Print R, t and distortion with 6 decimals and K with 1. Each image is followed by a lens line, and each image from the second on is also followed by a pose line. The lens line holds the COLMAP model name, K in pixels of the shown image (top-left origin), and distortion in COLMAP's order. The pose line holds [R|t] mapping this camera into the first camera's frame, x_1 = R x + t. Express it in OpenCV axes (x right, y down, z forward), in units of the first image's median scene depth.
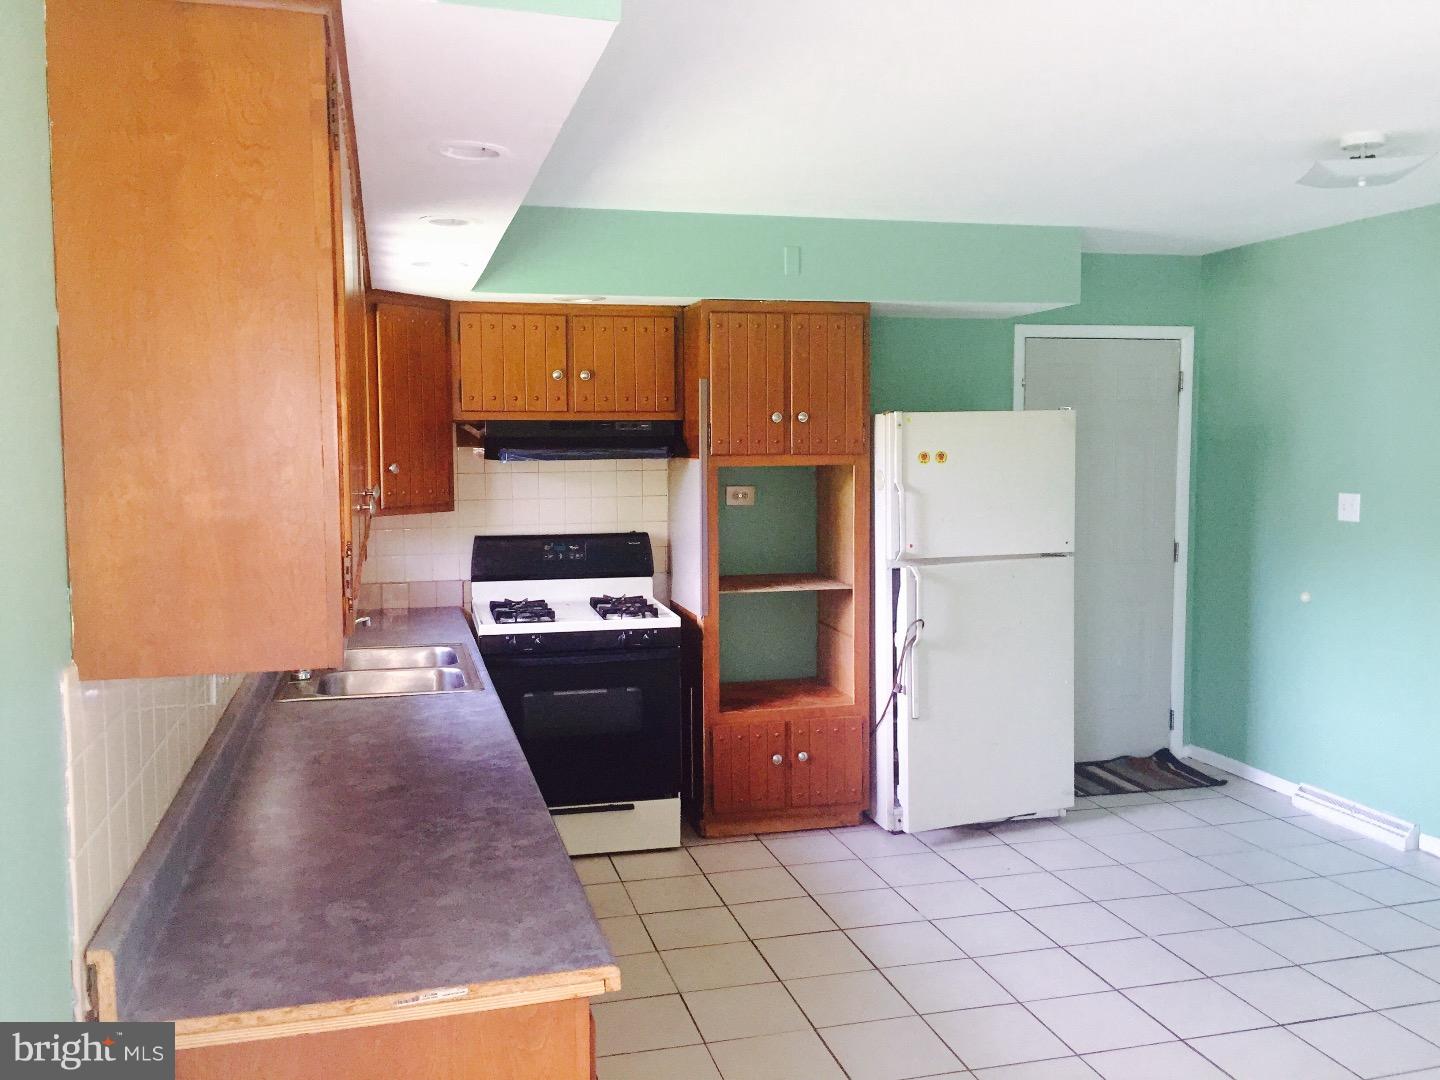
lens RADIAL K [[1236.0, 0, 720.0], [0, 1236.0, 540.0], [0, 0, 1]] dist [0.001510, 0.000342]
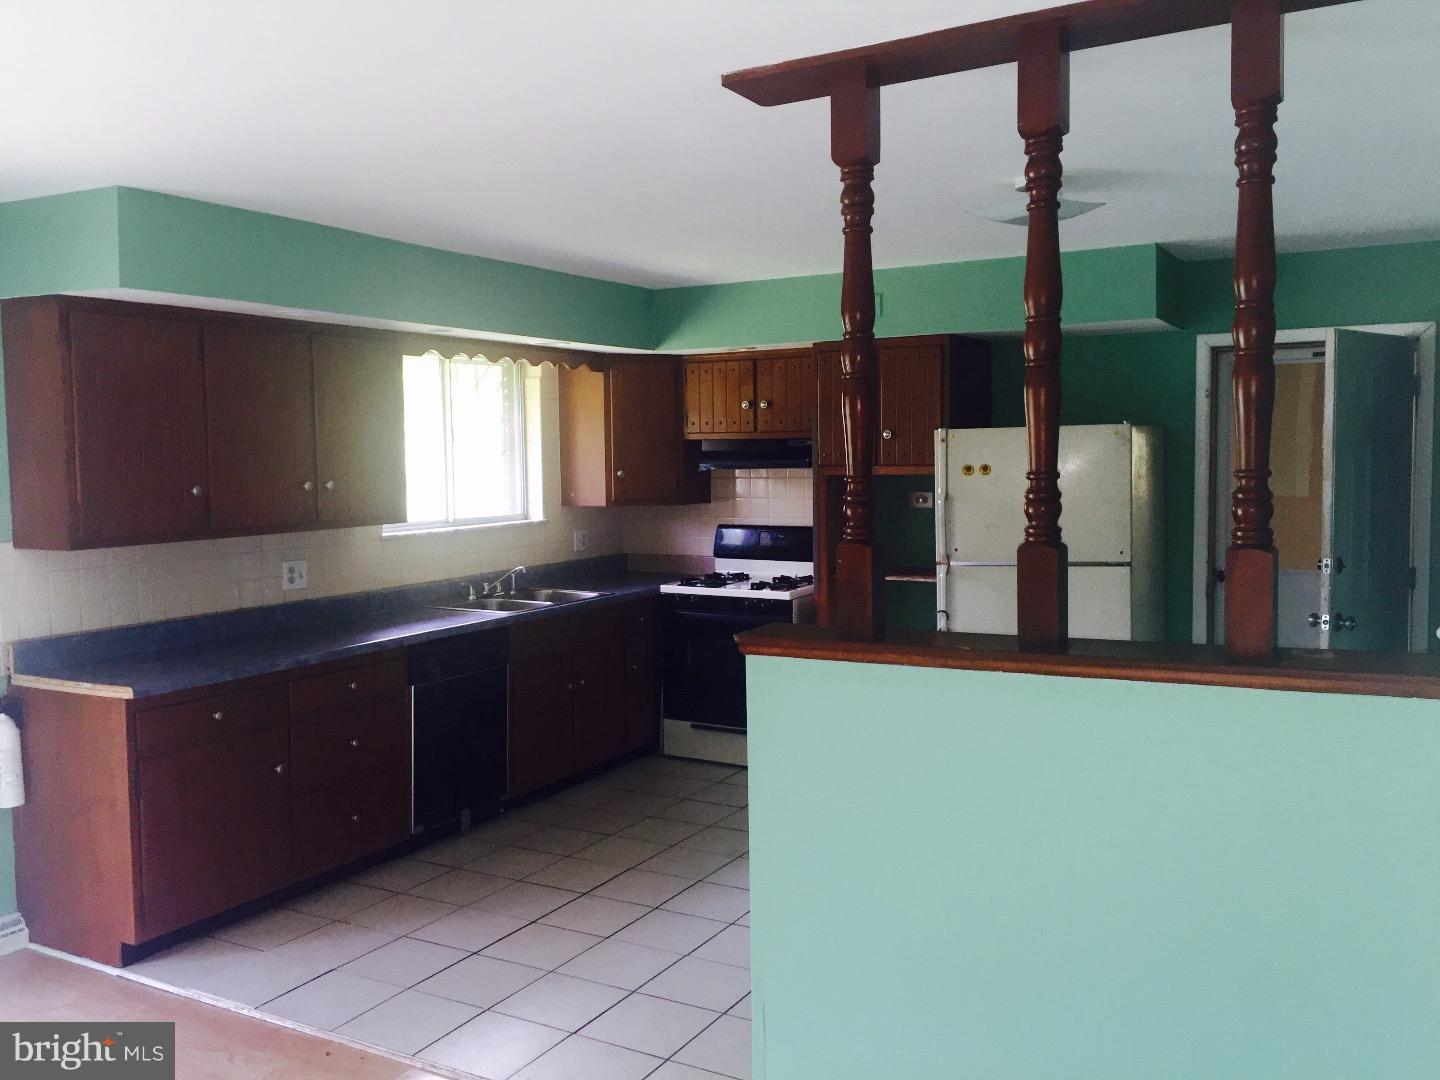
lens RADIAL K [[1249.9, 0, 720.0], [0, 1249.9, 540.0], [0, 0, 1]] dist [-0.000154, 0.001114]
pose [[0.718643, 0.047684, -0.693743, 0.786604], [-0.046529, 0.998708, 0.020446, -0.014560], [0.693821, 0.017586, 0.719933, 0.014863]]
